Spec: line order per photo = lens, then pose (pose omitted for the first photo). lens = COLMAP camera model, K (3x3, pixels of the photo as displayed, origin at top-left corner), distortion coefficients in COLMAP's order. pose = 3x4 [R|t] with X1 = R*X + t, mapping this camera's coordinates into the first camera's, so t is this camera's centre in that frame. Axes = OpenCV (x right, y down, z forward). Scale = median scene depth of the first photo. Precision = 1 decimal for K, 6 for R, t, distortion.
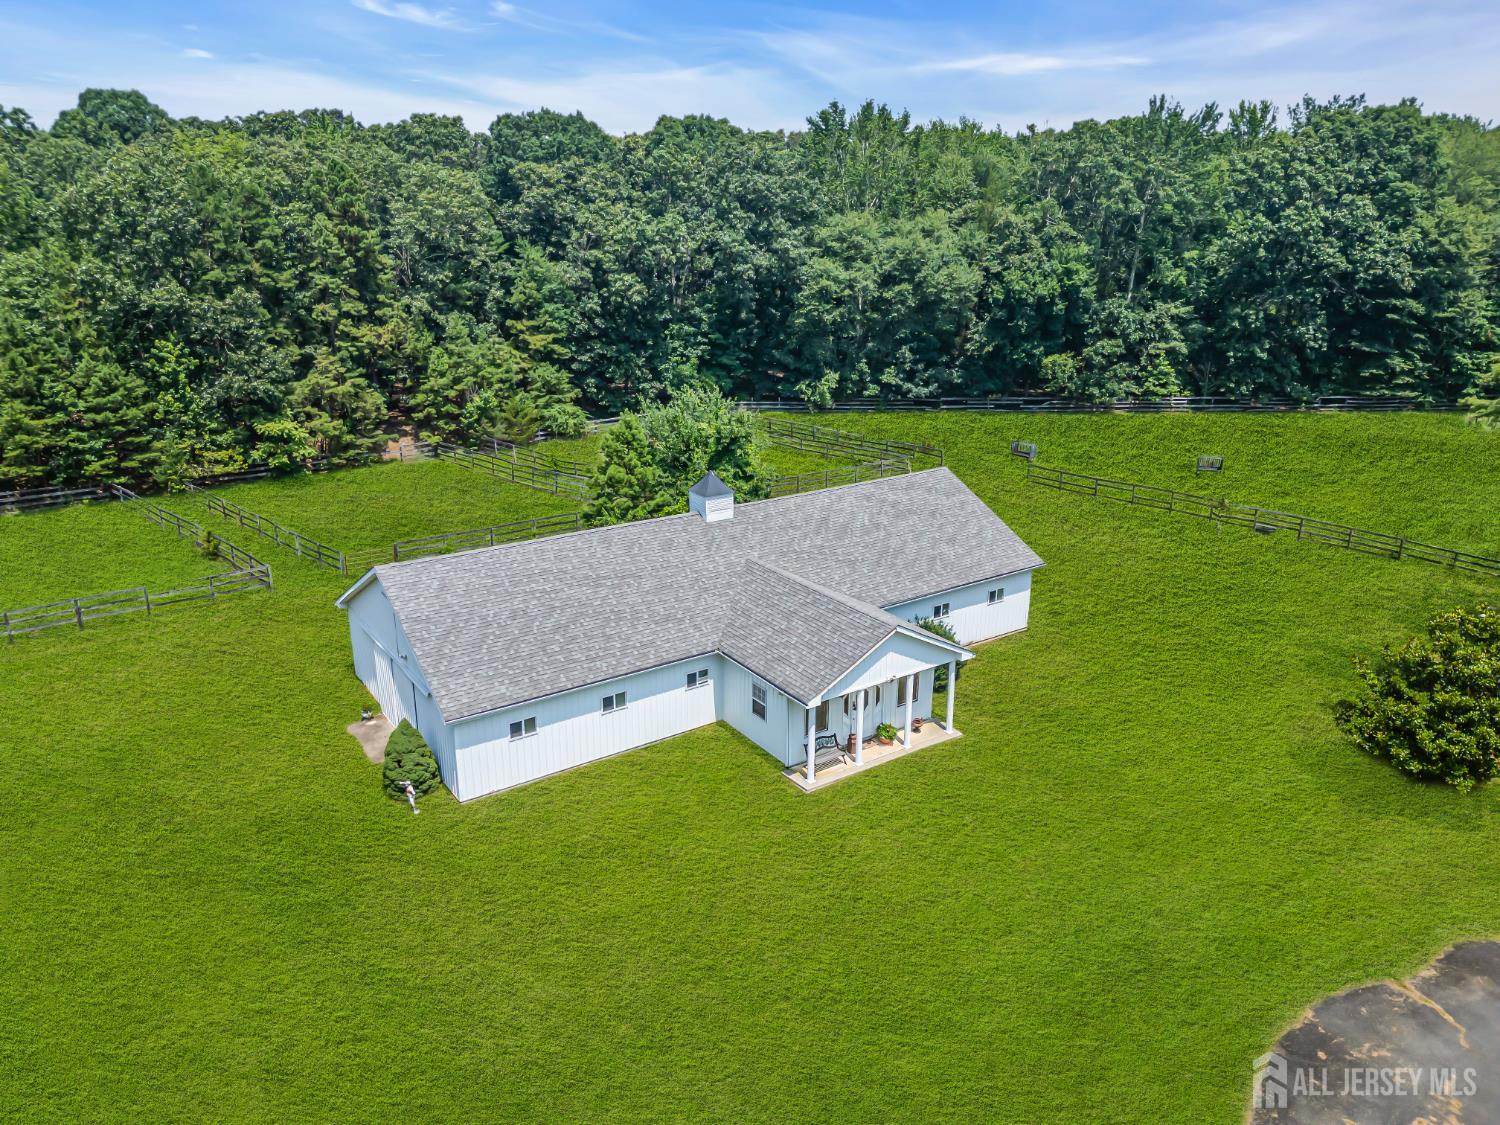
lens RADIAL K [[1044.4, 0, 750.0], [0, 1044.4, 562.5], [0, 0, 1]] dist [0.103214, -0.122432]
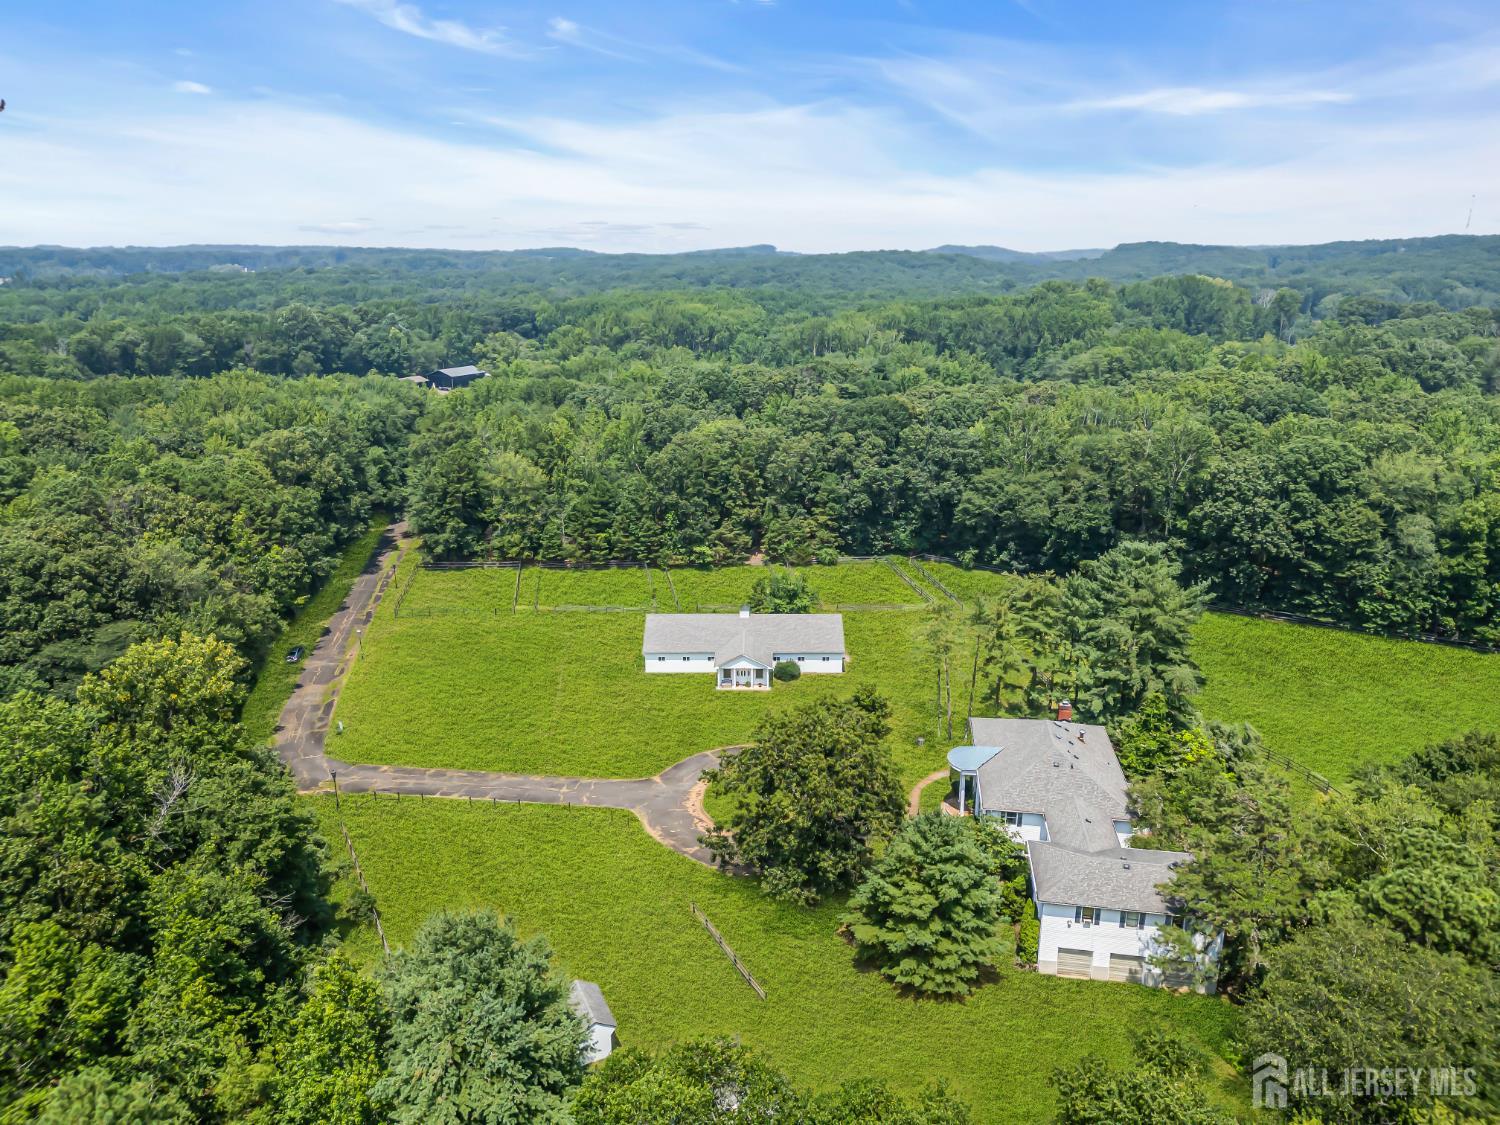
lens RADIAL K [[1044.4, 0, 750.0], [0, 1044.4, 562.5], [0, 0, 1]] dist [0.103214, -0.122432]
pose [[0.821593, 0.160434, -0.547033, 0.992471], [-0.178297, 0.983758, 0.020731, -0.159402], [0.541474, 0.080502, 0.836854, -1.003730]]
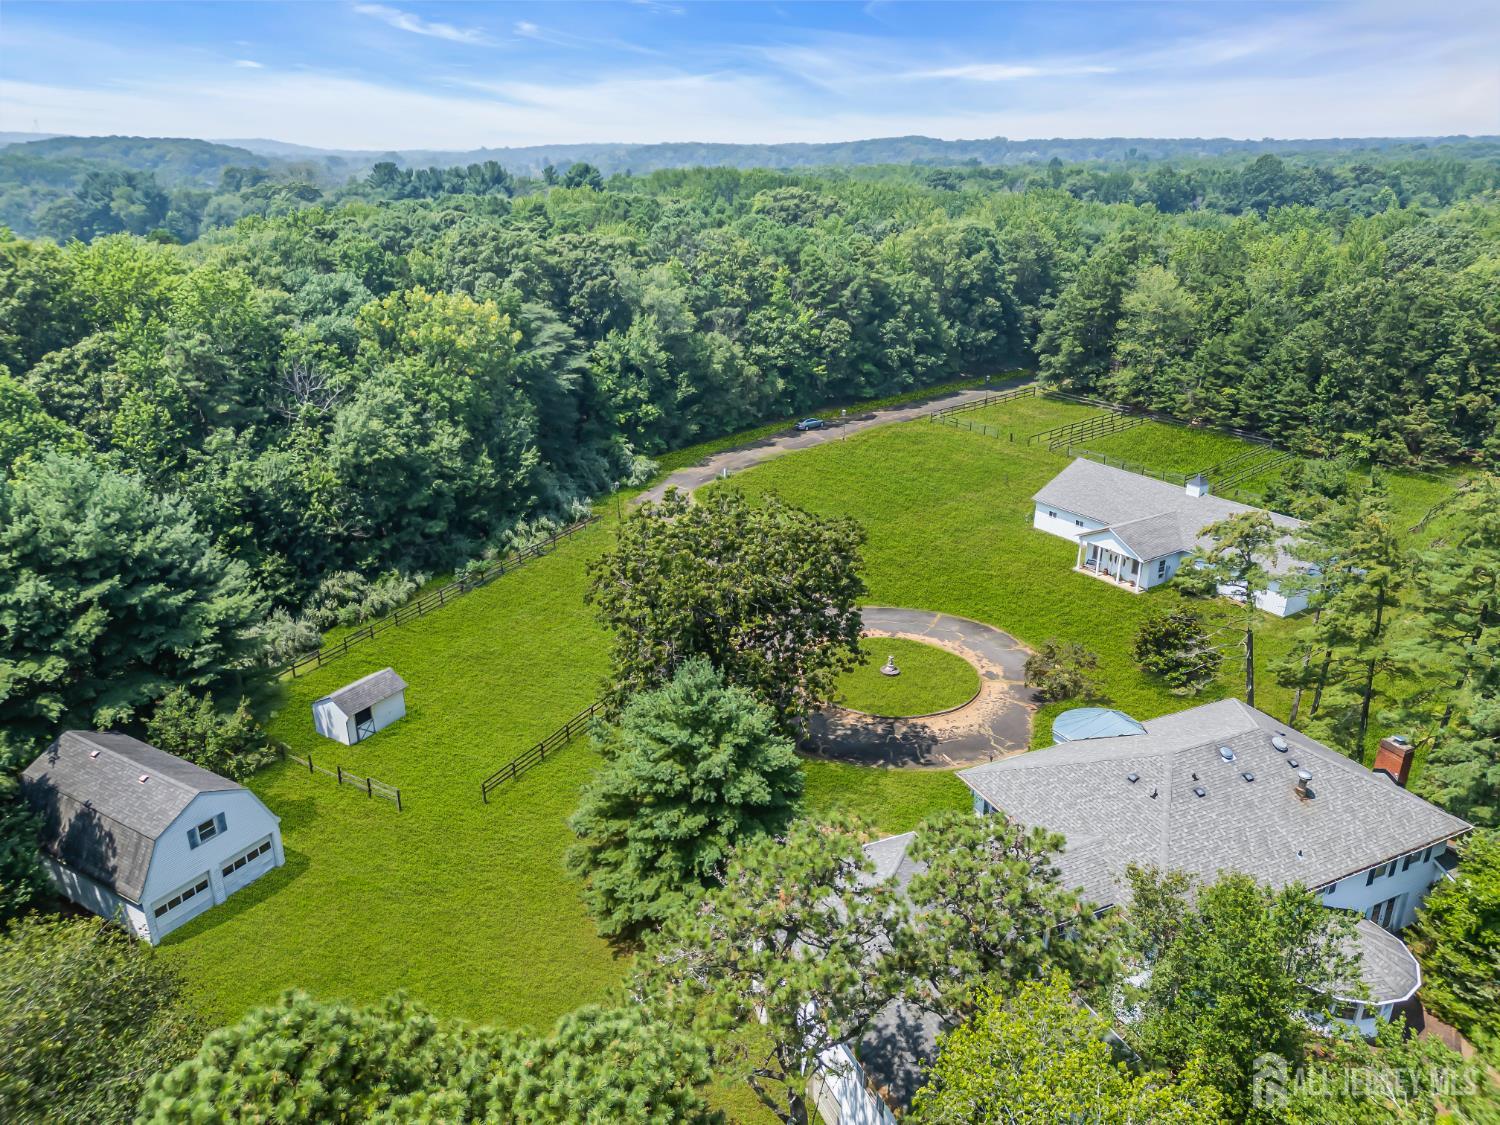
lens RADIAL K [[1044.4, 0, 750.0], [0, 1044.4, 562.5], [0, 0, 1]] dist [0.103214, -0.122432]
pose [[-0.018493, 0.362666, -0.931736, 1.195443], [-0.317601, 0.881498, 0.349416, -0.225922], [0.948044, 0.302382, 0.098881, -0.045897]]
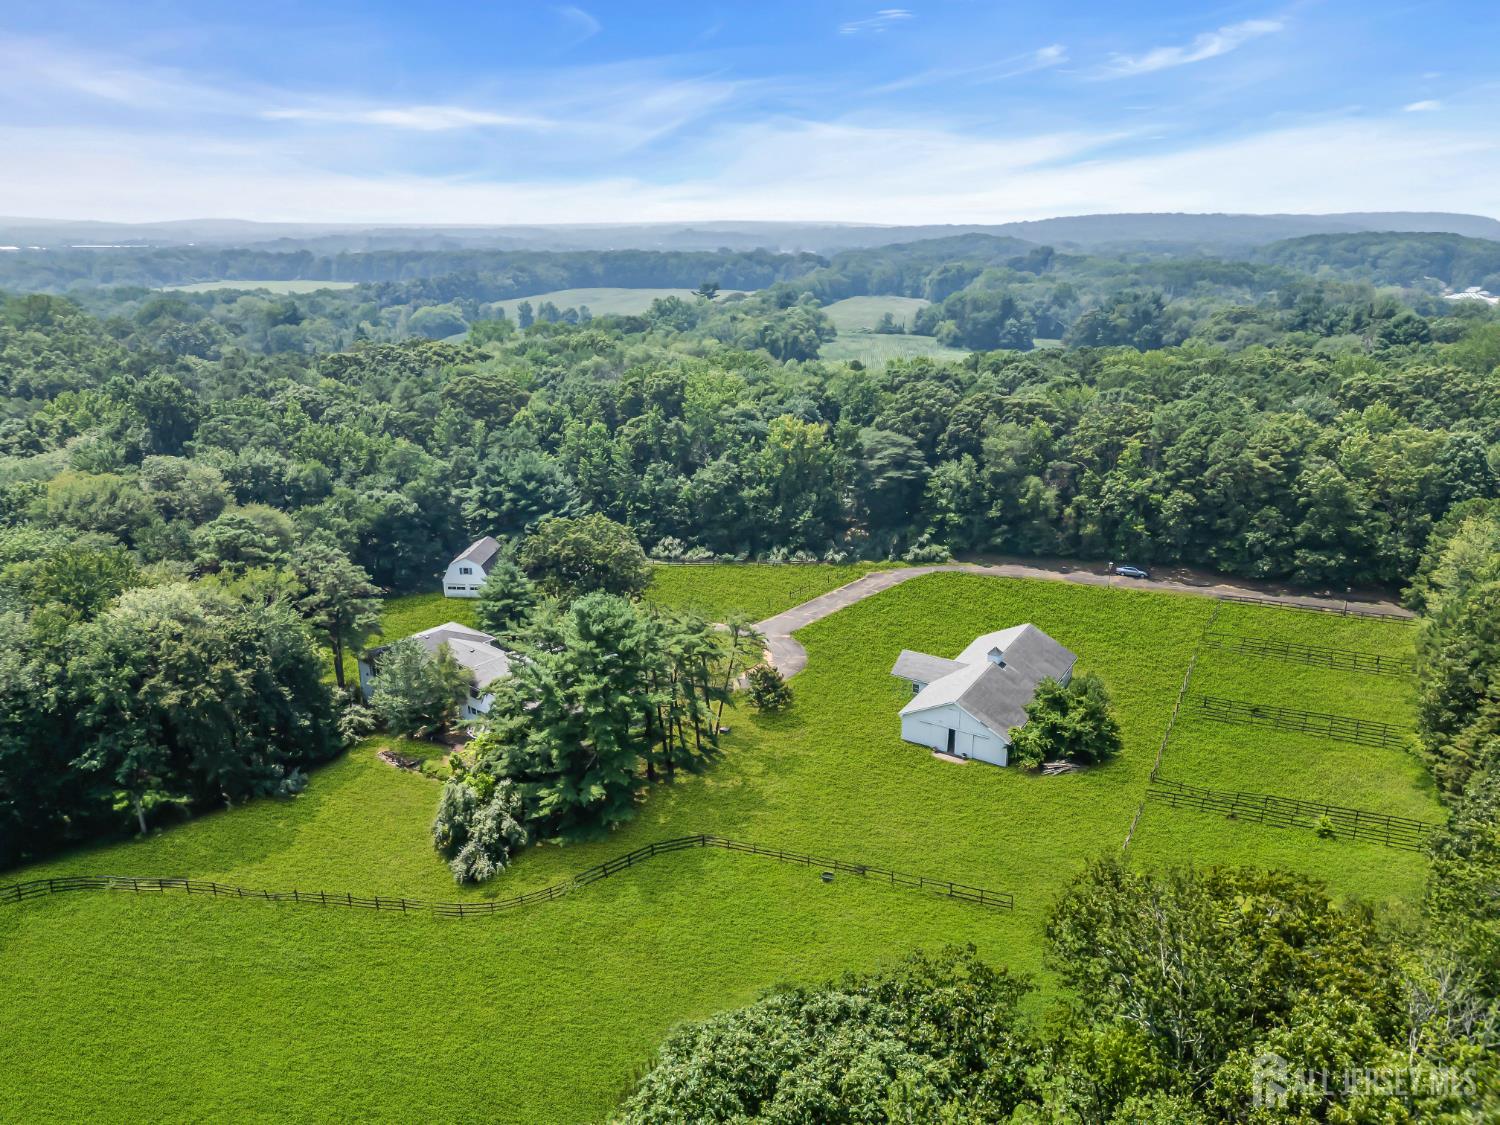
lens RADIAL K [[1044.4, 0, 750.0], [0, 1044.4, 562.5], [0, 0, 1]] dist [0.103214, -0.122432]
pose [[-0.909057, 0.128540, -0.396350, 0.944820], [-0.131961, 0.813448, 0.566471, -1.009042], [0.395223, 0.567257, -0.722508, 1.481524]]
